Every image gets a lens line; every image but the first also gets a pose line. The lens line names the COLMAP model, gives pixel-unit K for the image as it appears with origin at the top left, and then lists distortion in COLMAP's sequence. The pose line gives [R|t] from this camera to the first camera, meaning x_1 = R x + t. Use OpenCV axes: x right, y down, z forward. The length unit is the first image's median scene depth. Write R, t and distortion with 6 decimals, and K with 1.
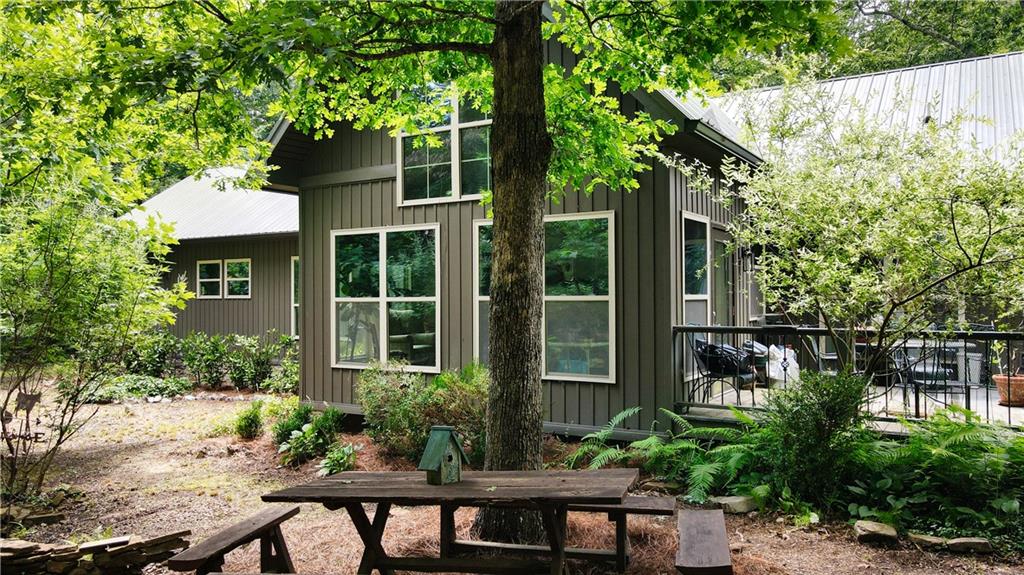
lens RADIAL K [[780.1, 0, 521.2], [0, 780.1, 287.0], [0, 0, 1]] dist [-0.006389, 0.055028]
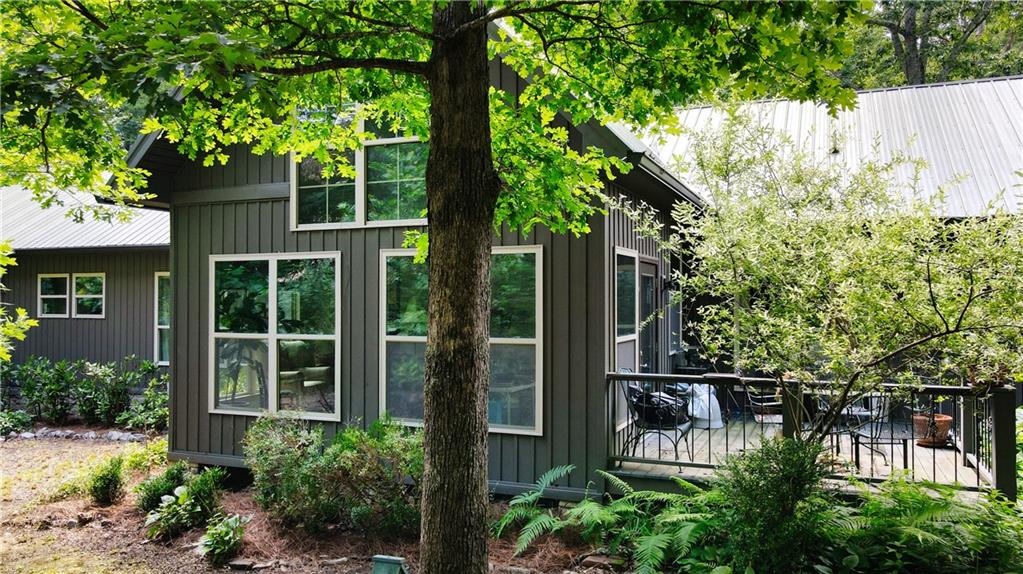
lens RADIAL K [[783.9, 0, 523.2], [0, 783.9, 285.2], [0, 0, 1]] dist [0.005551, 0.010897]
pose [[0.986864, 0.008303, 0.161339, -0.052352], [-0.008027, 0.999965, -0.002363, -0.051492], [-0.161353, 0.001037, 0.986896, 0.107440]]
